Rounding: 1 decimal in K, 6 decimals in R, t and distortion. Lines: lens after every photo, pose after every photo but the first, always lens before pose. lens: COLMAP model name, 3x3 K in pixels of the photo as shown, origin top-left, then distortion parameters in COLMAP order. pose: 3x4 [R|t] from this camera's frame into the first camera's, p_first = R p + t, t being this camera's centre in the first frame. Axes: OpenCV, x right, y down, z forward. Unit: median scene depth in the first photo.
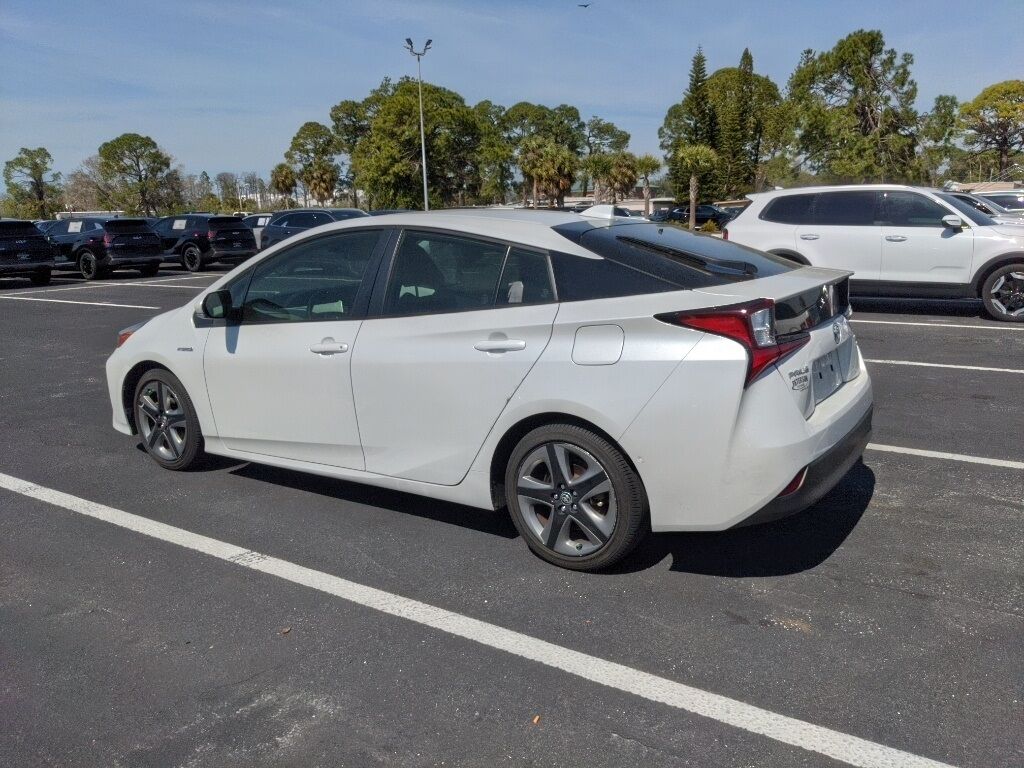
lens RADIAL K [[807.0, 0, 519.9], [0, 807.0, 384.8], [0, 0, 1]] dist [0.050831, -0.084406]
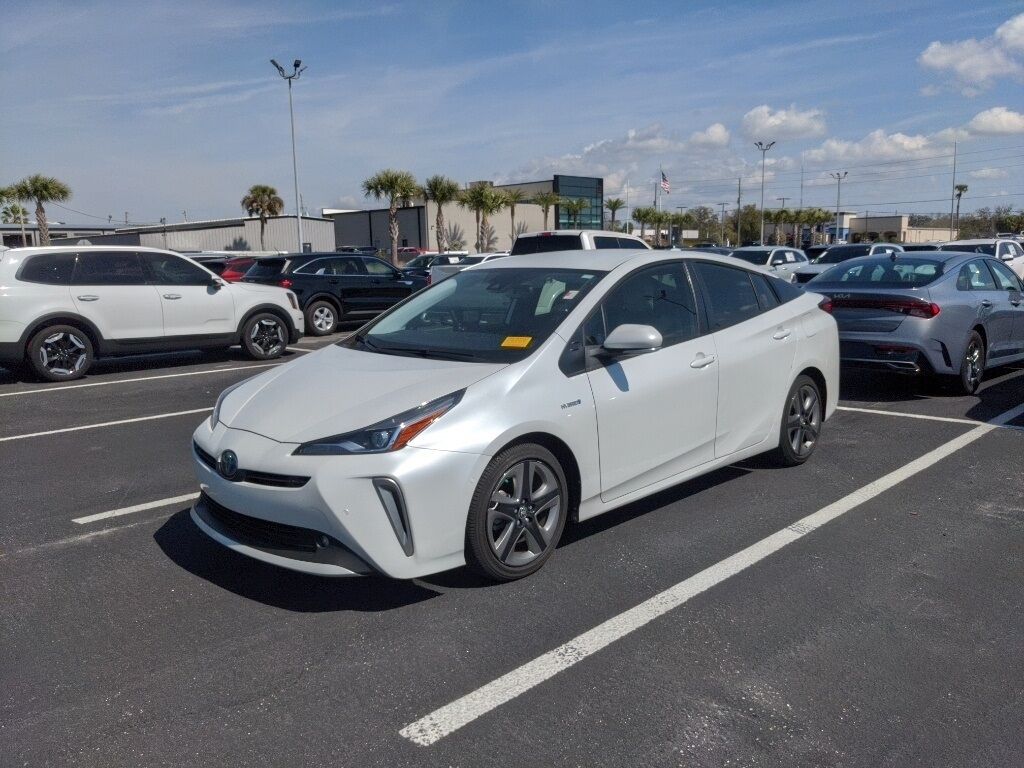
lens RADIAL K [[807.0, 0, 519.9], [0, 807.0, 384.8], [0, 0, 1]] dist [0.050831, -0.084406]
pose [[0.191944, -0.128028, 0.973019, -0.090717], [0.215721, 0.972710, 0.085433, -0.010743], [-0.957404, 0.193503, 0.214324, 0.064139]]
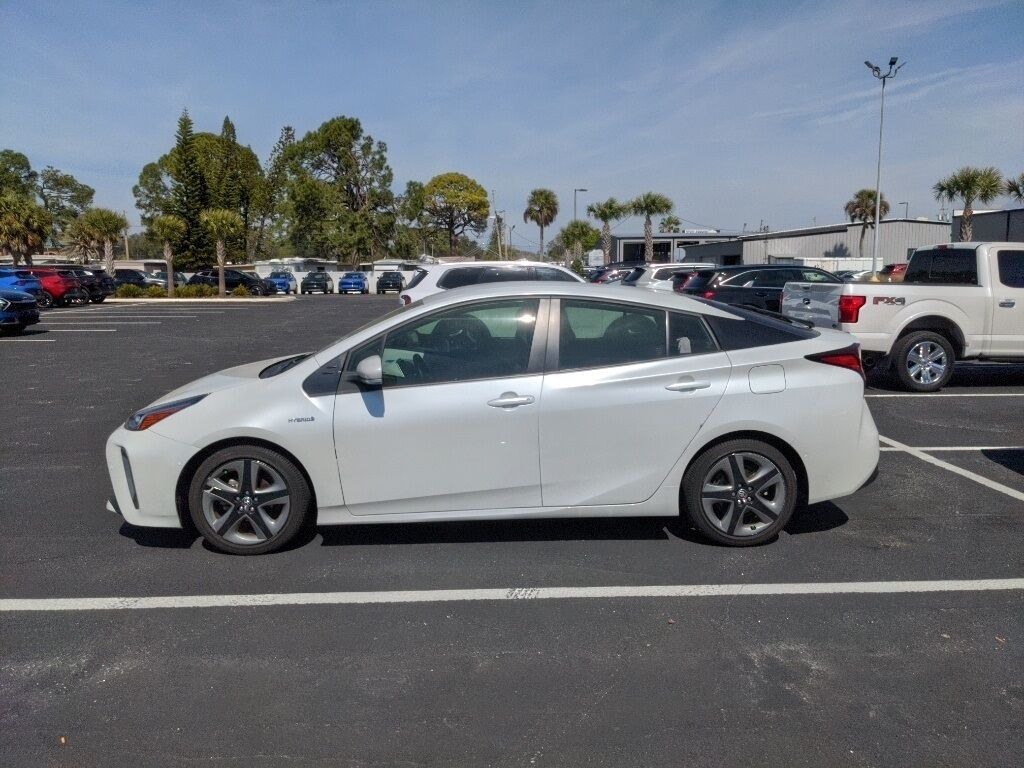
lens RADIAL K [[807.0, 0, 519.9], [0, 807.0, 384.8], [0, 0, 1]] dist [0.050831, -0.084406]
pose [[0.805644, -0.058815, 0.589473, -0.056566], [0.104190, 0.993616, -0.043260, -0.001206], [-0.583165, 0.096270, 0.806629, 0.005275]]
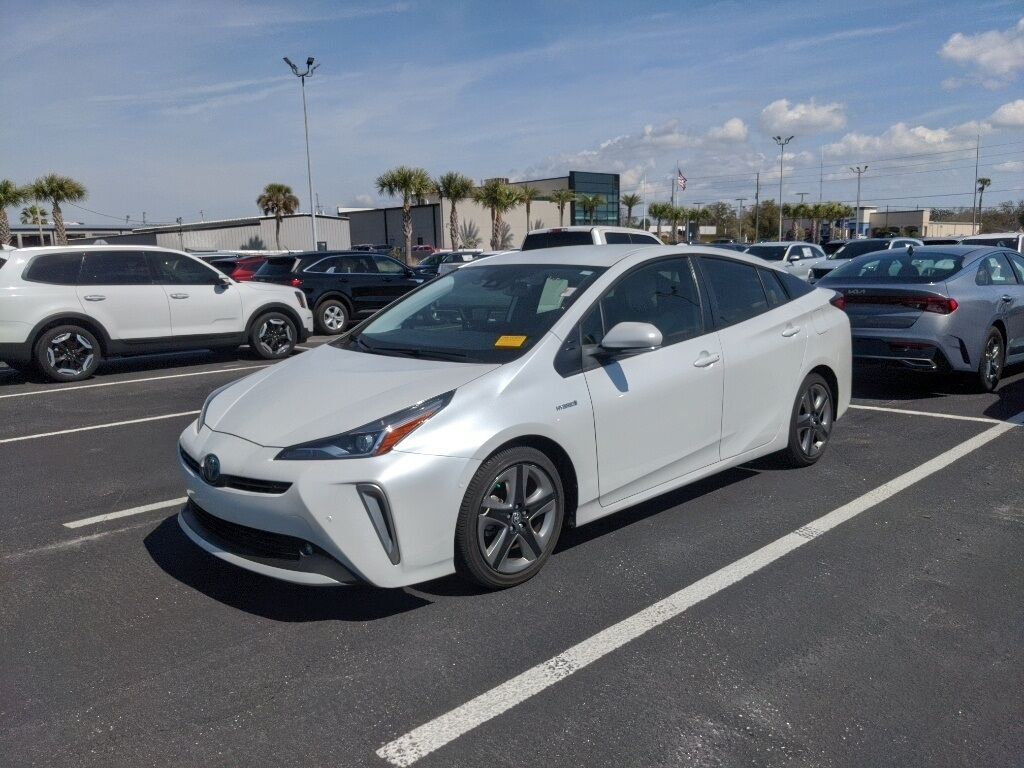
lens RADIAL K [[807.2, 0, 523.3], [0, 807.2, 391.2], [0, 0, 1]] dist [0.053612, -0.082889]
pose [[0.207583, -0.139168, 0.968267, -0.088276], [0.220902, 0.970929, 0.092193, -0.010404], [-0.952949, 0.194755, 0.232291, 0.062941]]
